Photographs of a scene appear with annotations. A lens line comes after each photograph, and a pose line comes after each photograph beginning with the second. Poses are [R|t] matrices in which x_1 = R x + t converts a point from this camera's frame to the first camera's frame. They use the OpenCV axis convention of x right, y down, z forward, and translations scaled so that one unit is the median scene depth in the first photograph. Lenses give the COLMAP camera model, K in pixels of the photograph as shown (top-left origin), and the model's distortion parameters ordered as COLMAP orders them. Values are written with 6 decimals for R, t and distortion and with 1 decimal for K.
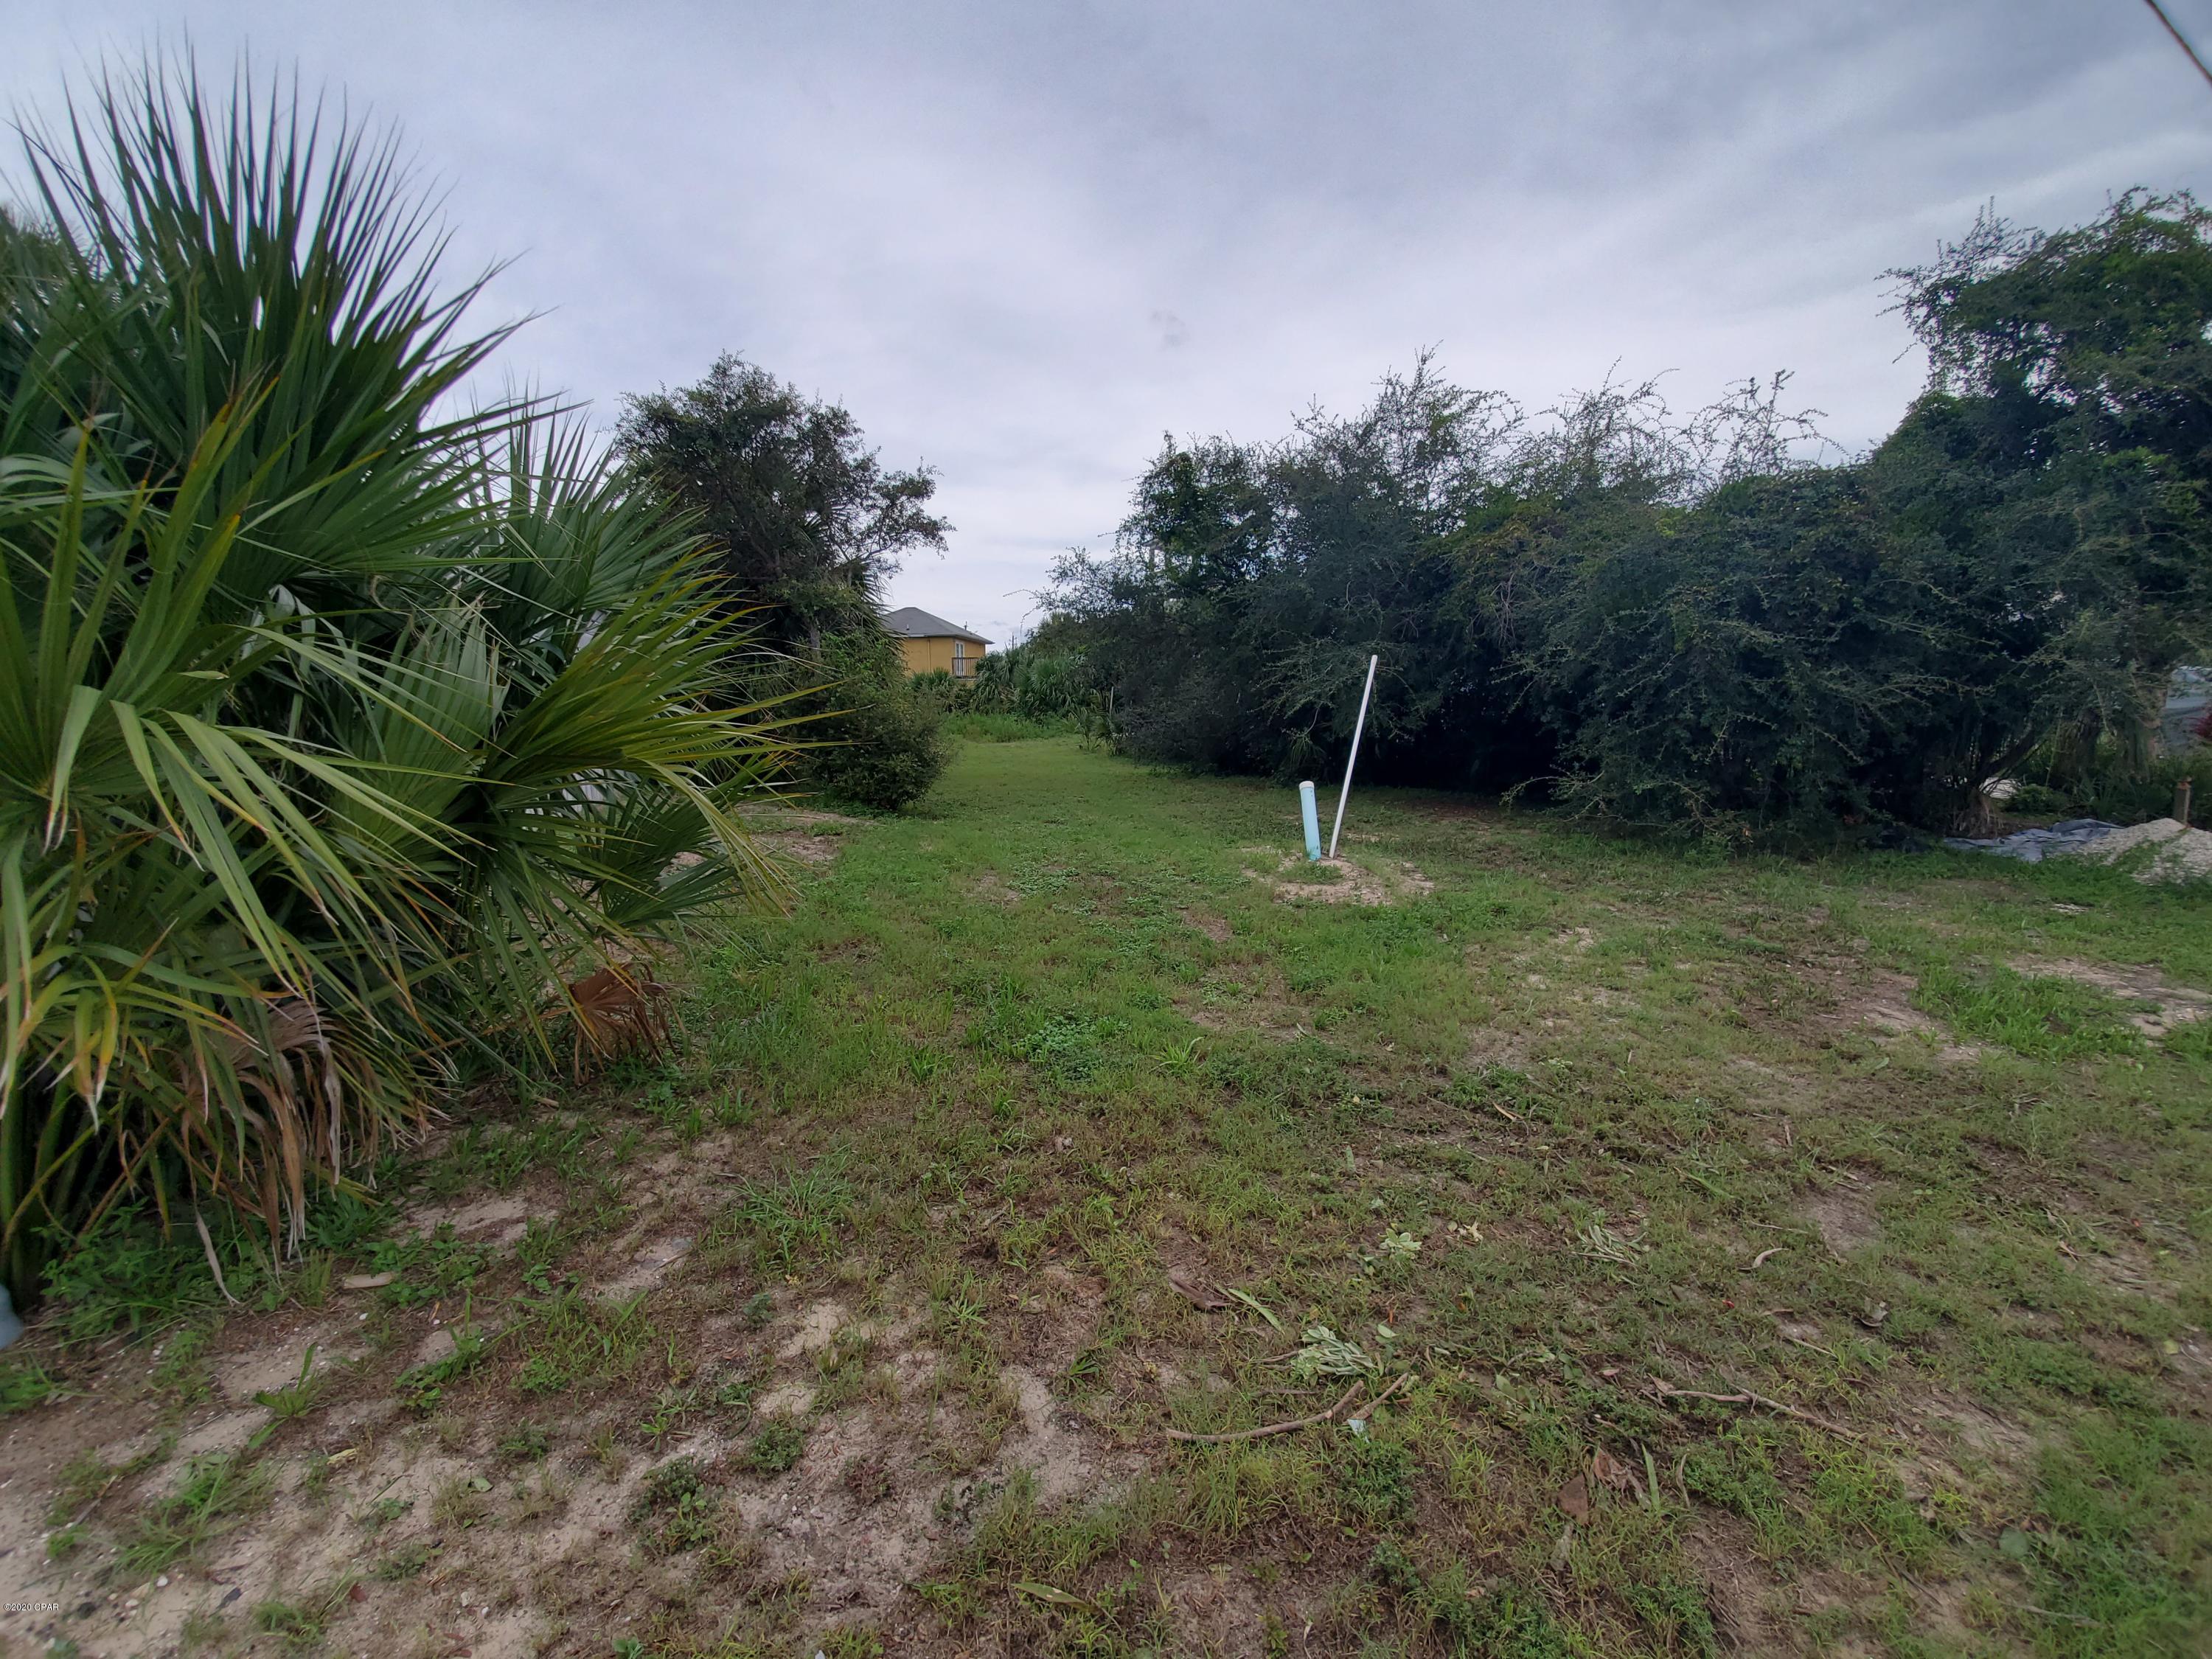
lens RADIAL K [[886.5, 0, 1108.6], [0, 886.5, 849.2], [0, 0, 1]] dist [-0.007316, -0.002814]
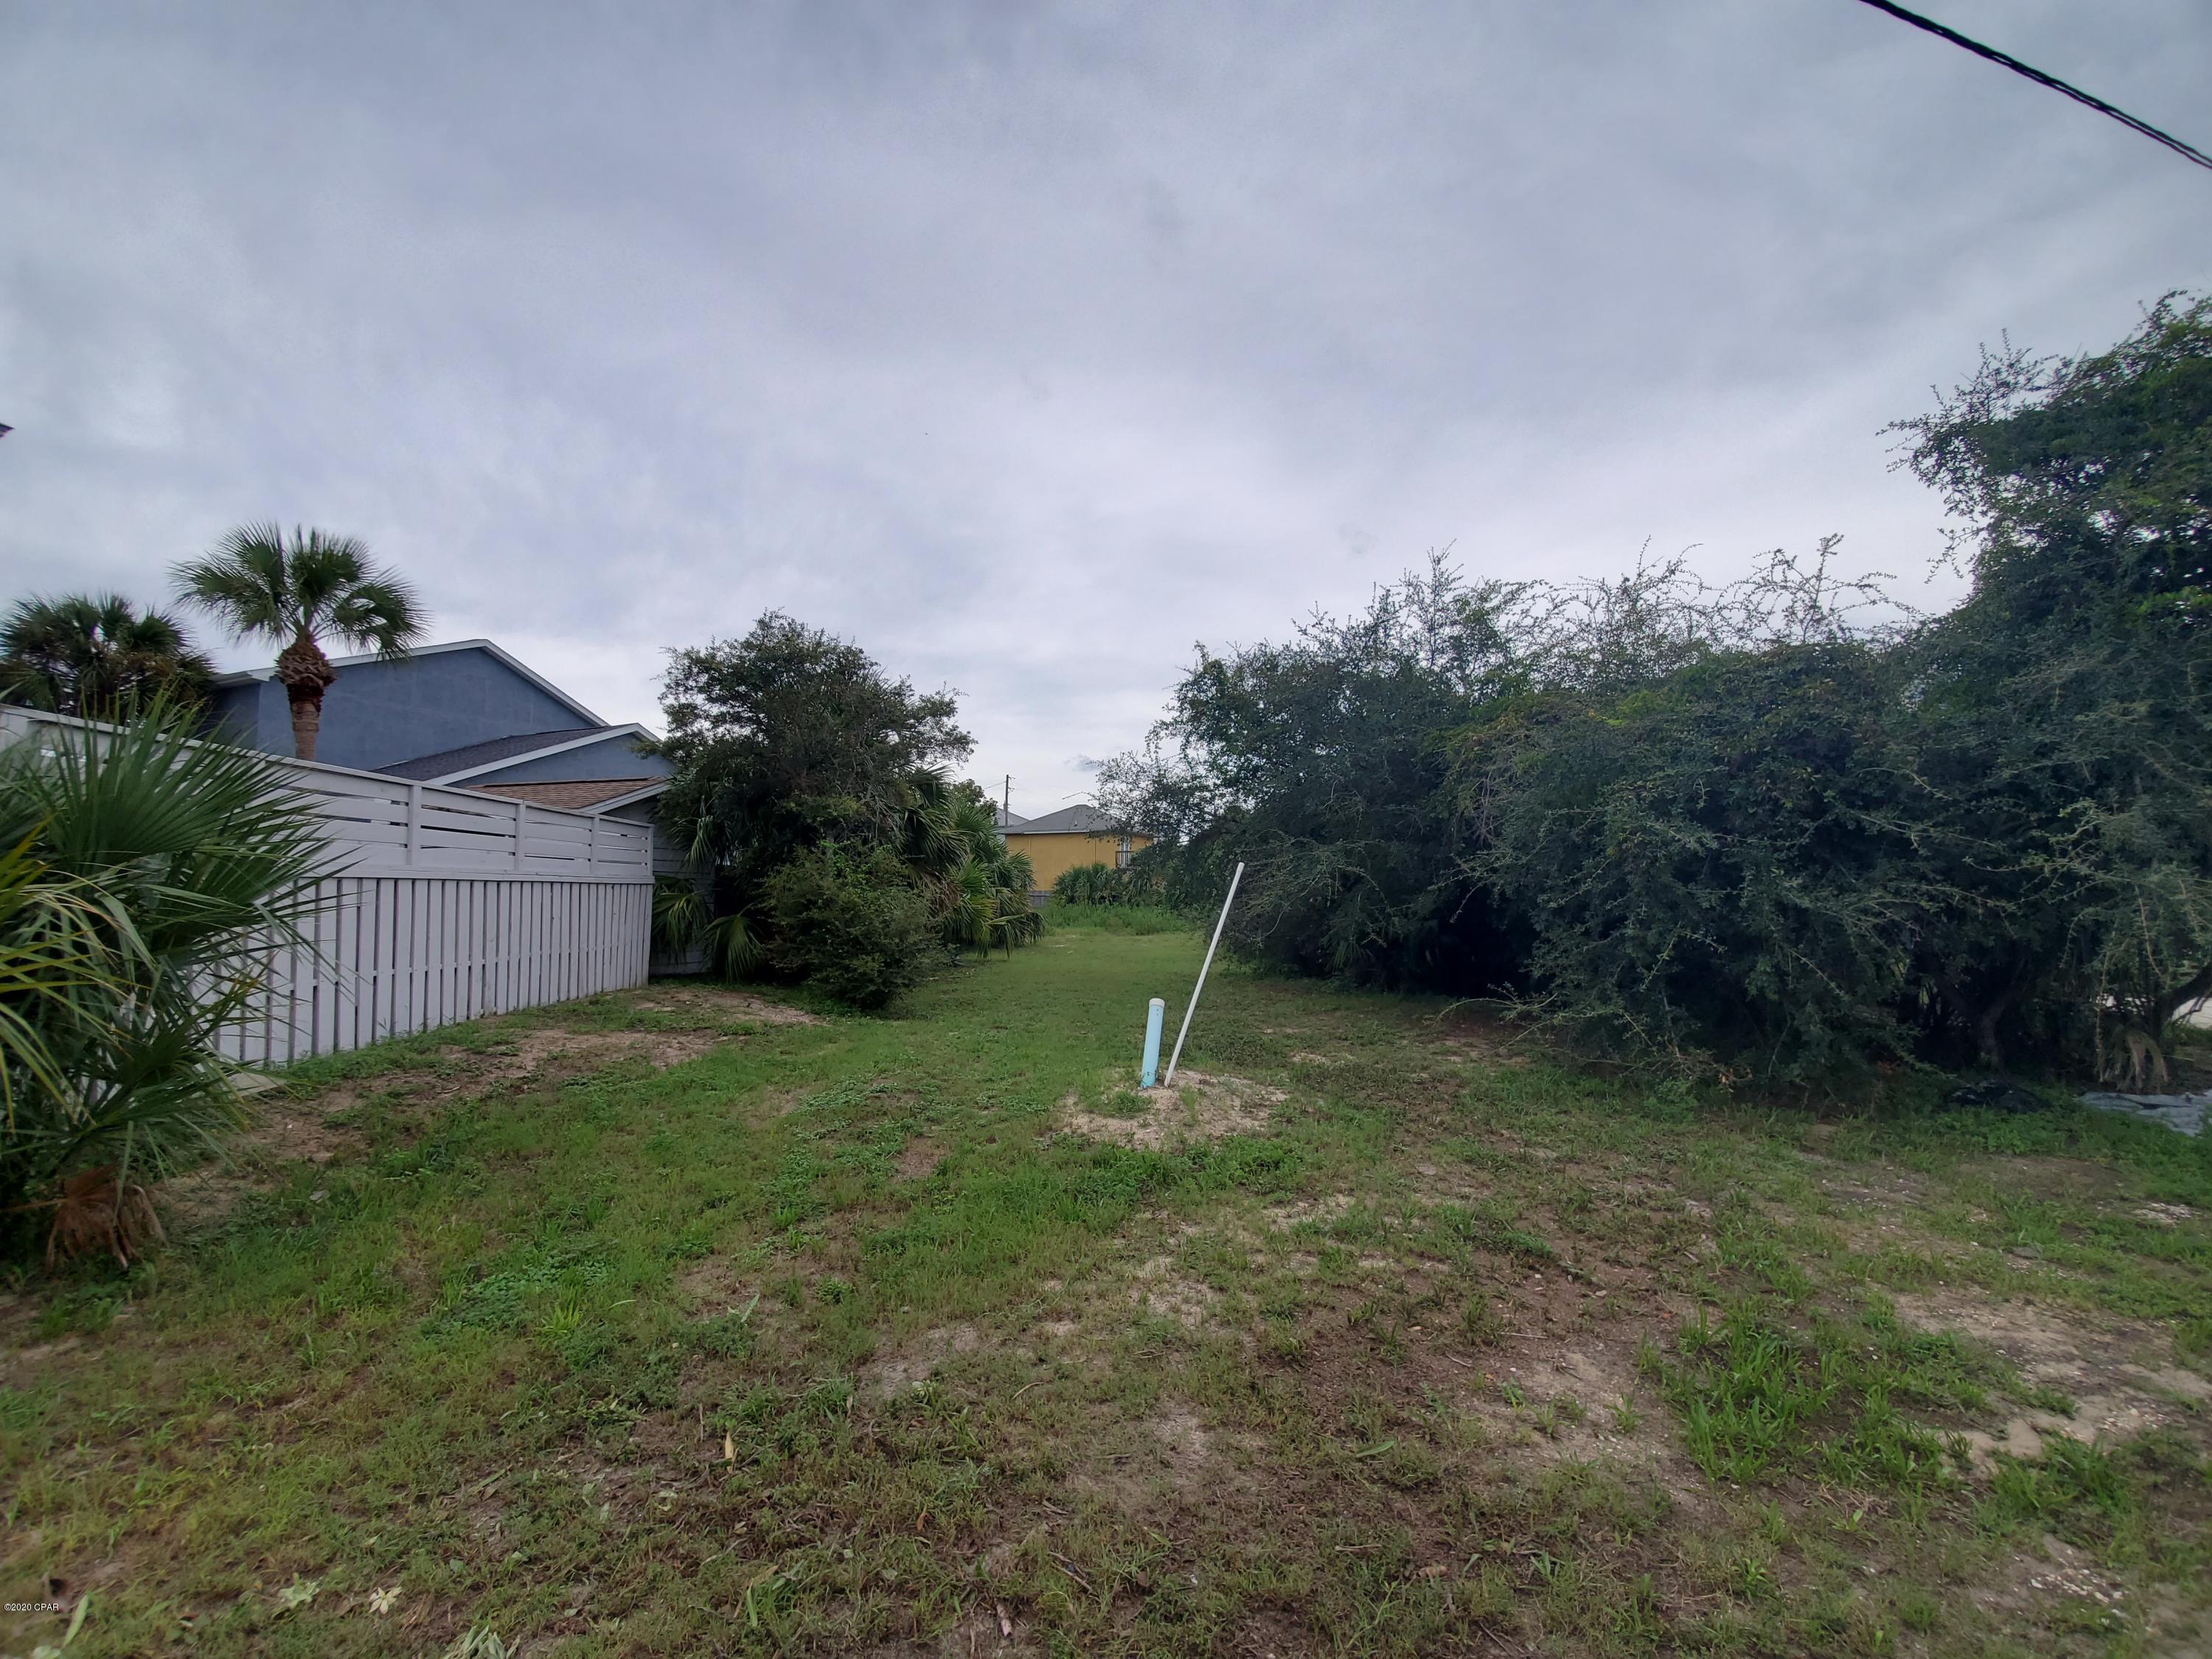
lens RADIAL K [[886.5, 0, 1185.5], [0, 886.5, 860.0], [0, 0, 1]] dist [-0.007316, -0.002814]
pose [[0.971317, -0.005986, -0.237712, 0.409947], [-0.039787, 0.981498, -0.187291, -0.040685], [0.234435, 0.191377, 0.953108, 0.080902]]
